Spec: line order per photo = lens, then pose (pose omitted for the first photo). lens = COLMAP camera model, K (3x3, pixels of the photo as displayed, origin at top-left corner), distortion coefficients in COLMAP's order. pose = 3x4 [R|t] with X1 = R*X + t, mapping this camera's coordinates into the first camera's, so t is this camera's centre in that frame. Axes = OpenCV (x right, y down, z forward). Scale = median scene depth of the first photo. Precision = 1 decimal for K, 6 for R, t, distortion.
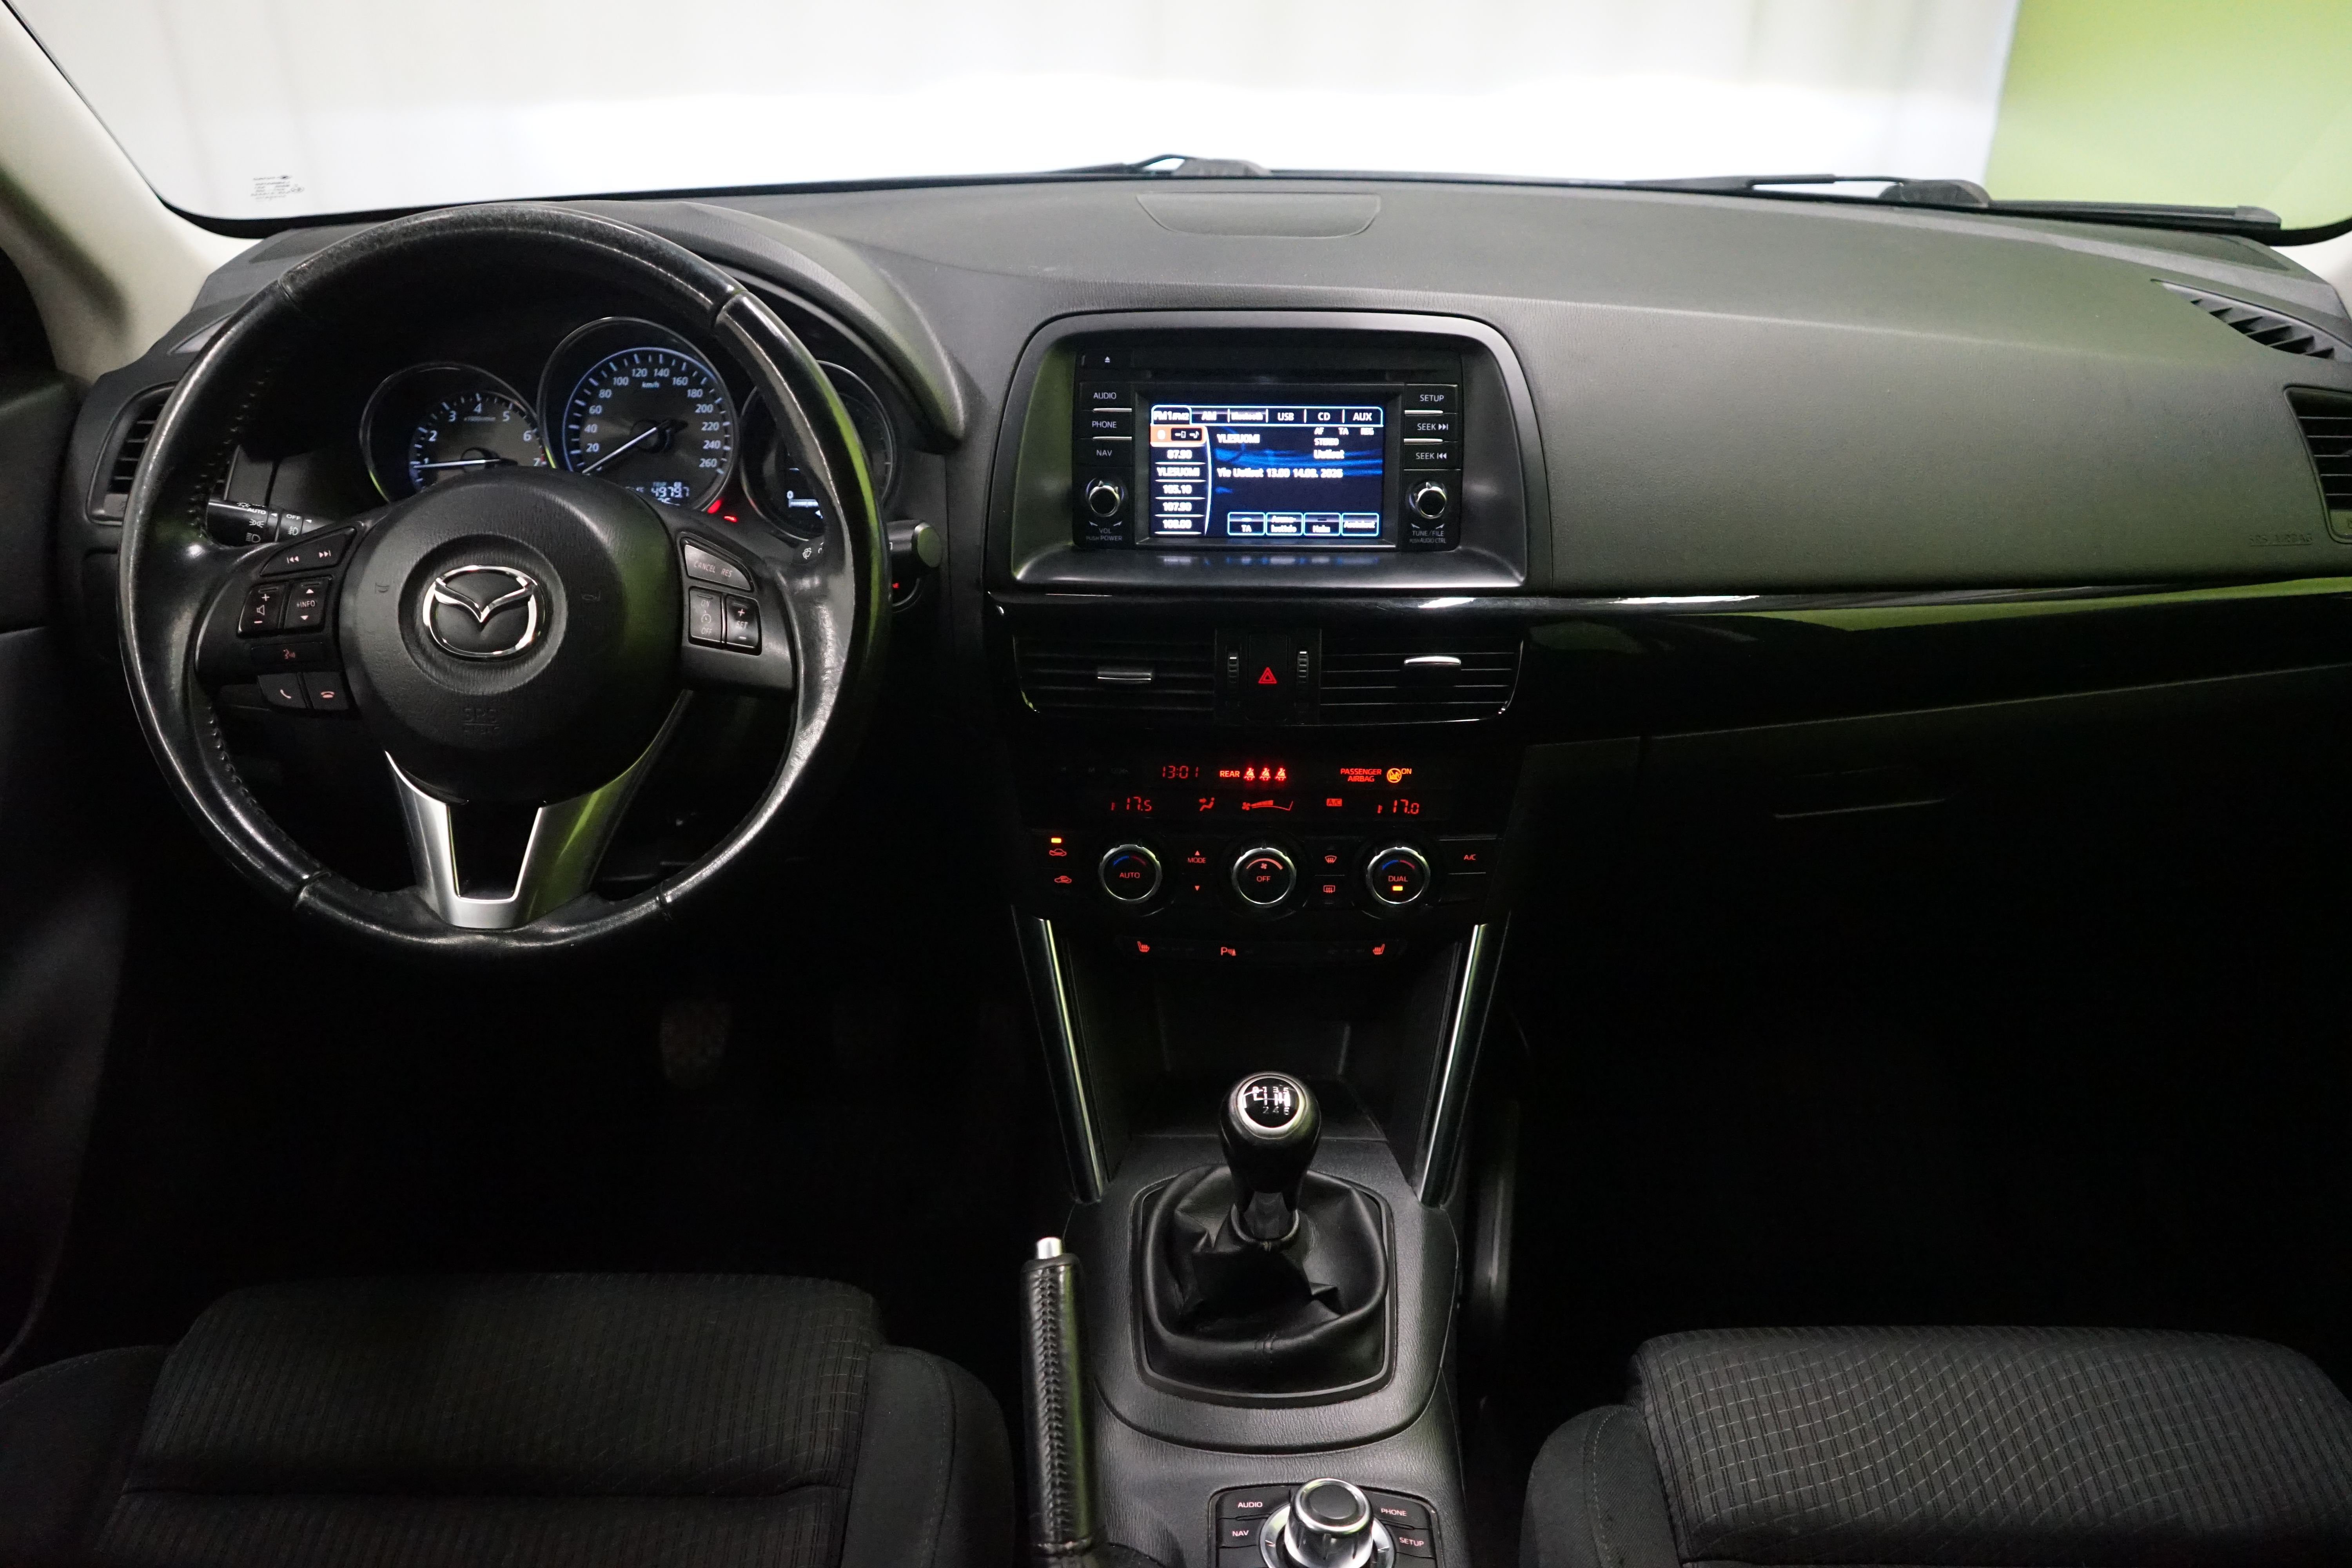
lens RADIAL K [[1854.8, 0, 1178.1], [0, 1854.8, 786.1], [0, 0, 1]] dist [-0.016320, 0.019901]
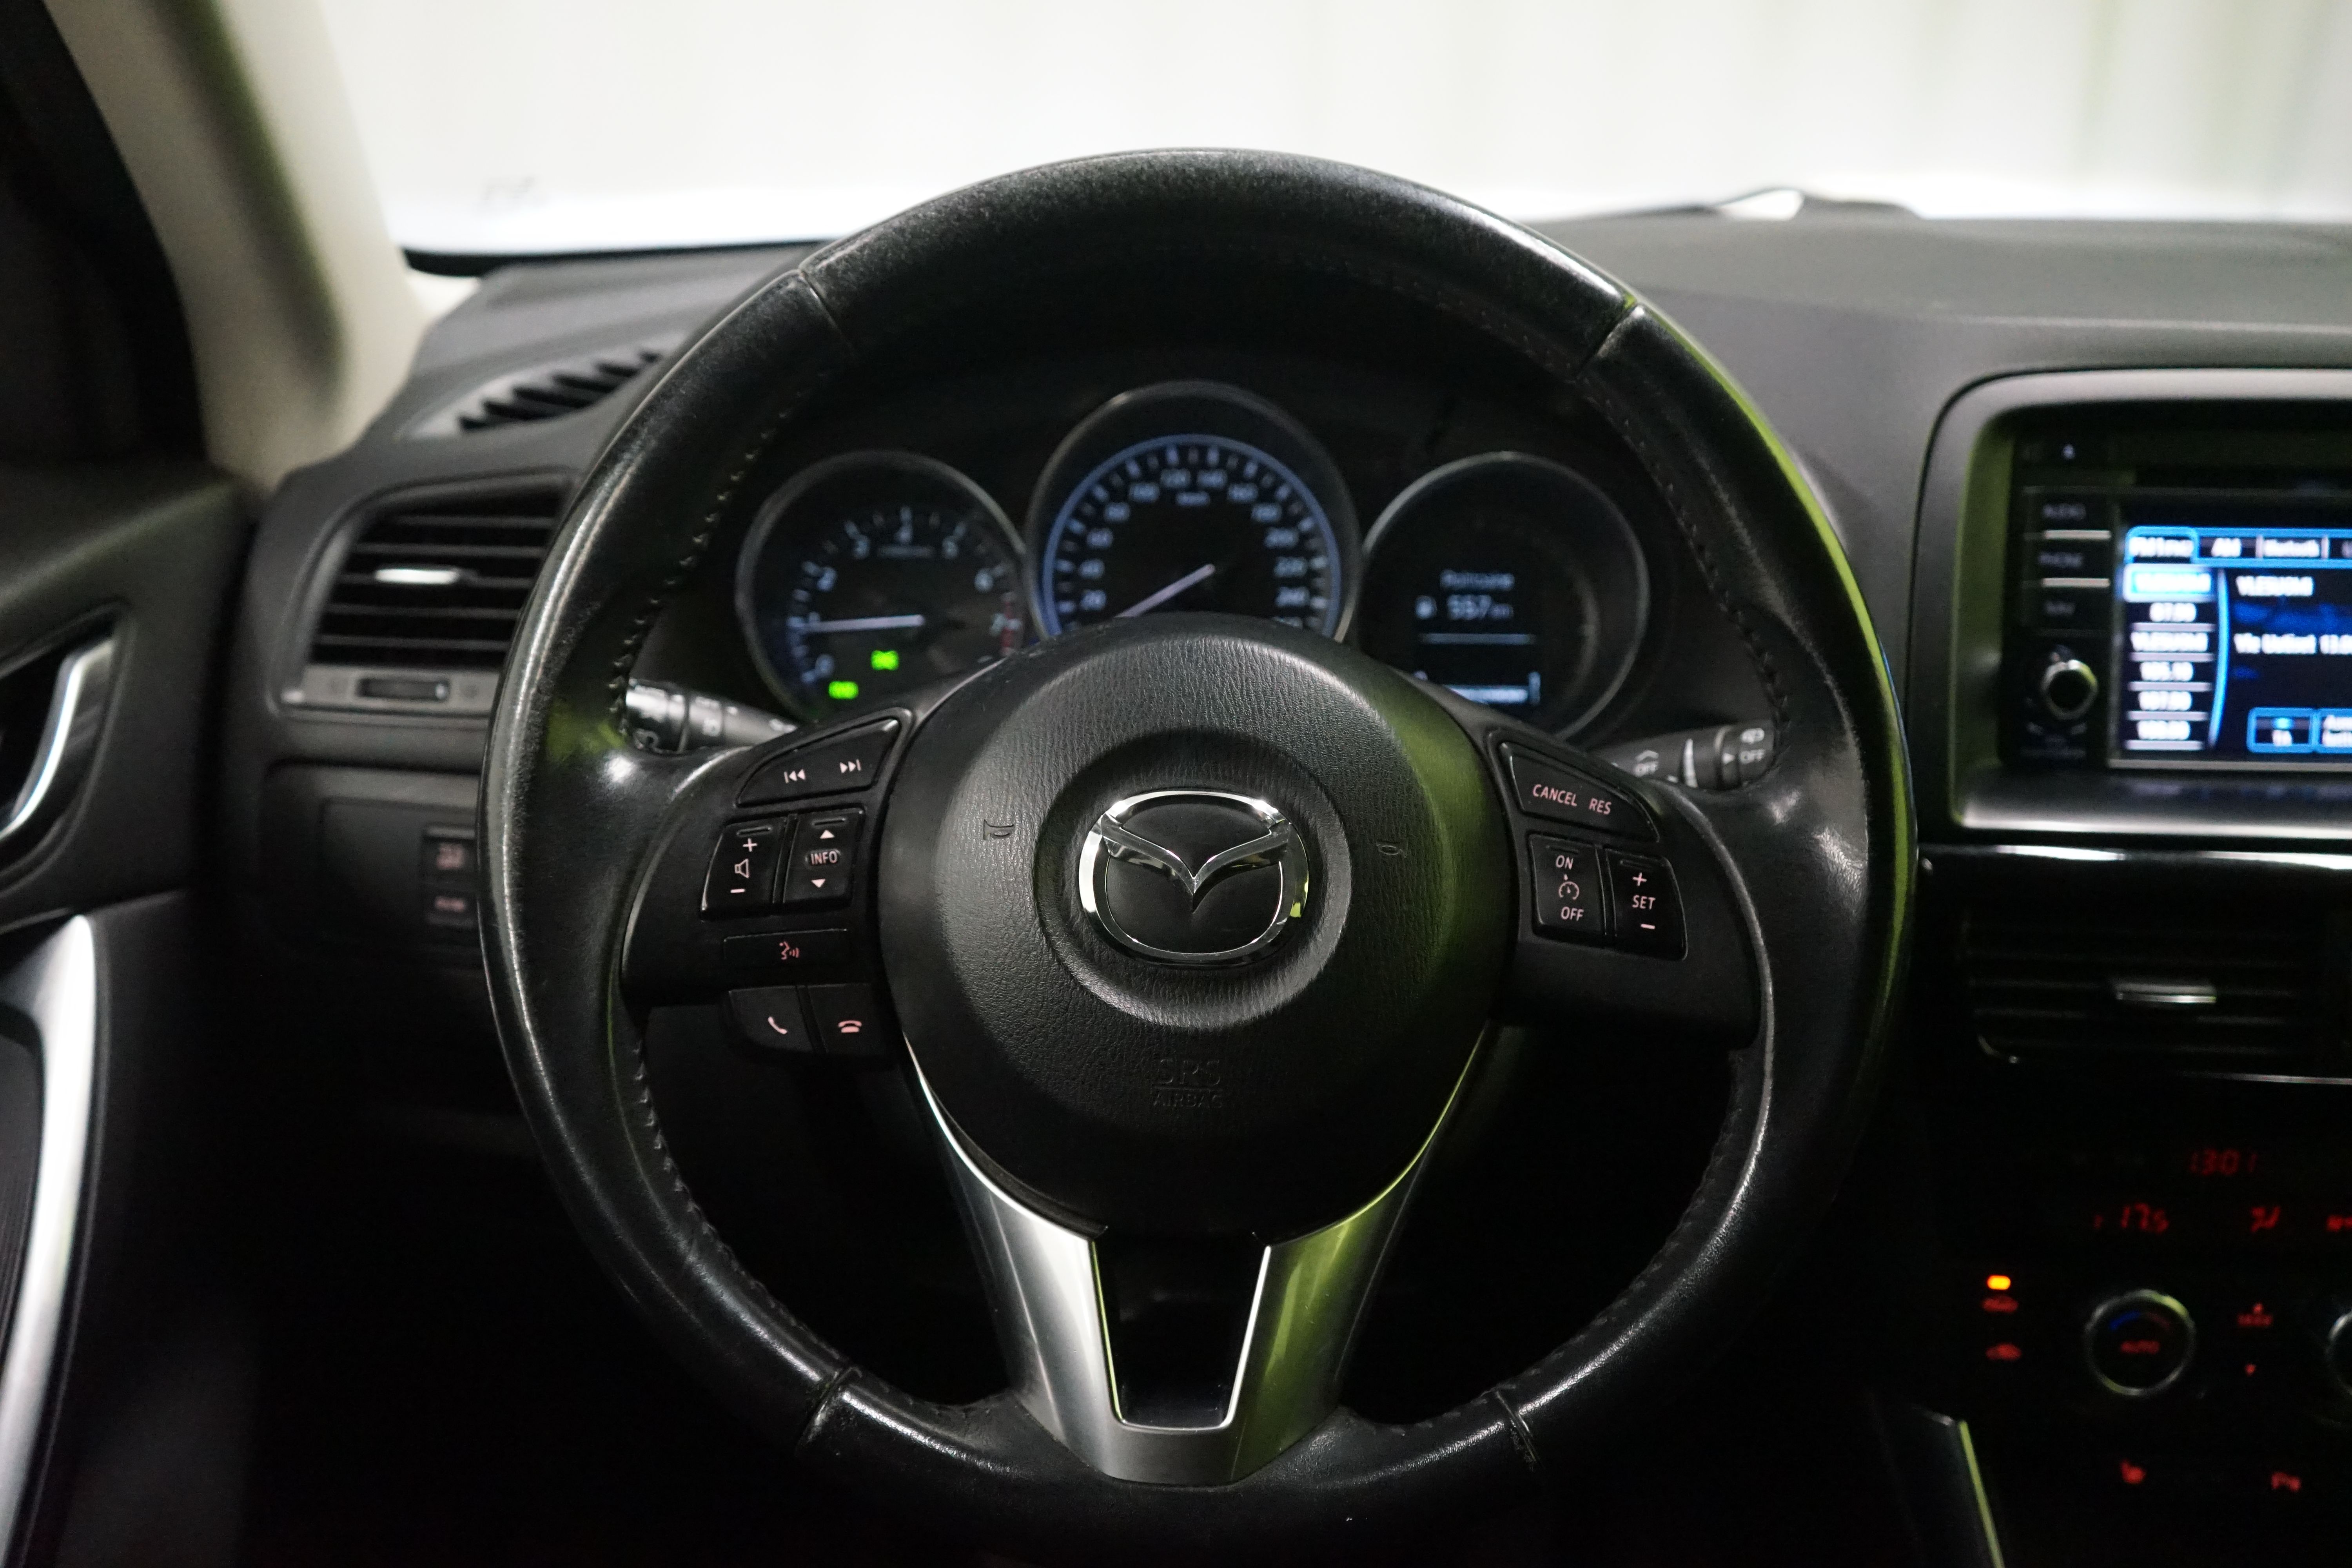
lens RADIAL K [[2354.3, 0, 1175.0], [0, 2354.3, 783.9], [0, 0, 1]] dist [0.005402, 0.000000]
pose [[0.999978, 0.006572, 0.001182, -0.314922], [-0.006370, 0.991985, -0.126192, -0.028765], [-0.002002, 0.126182, 0.992005, 0.266820]]
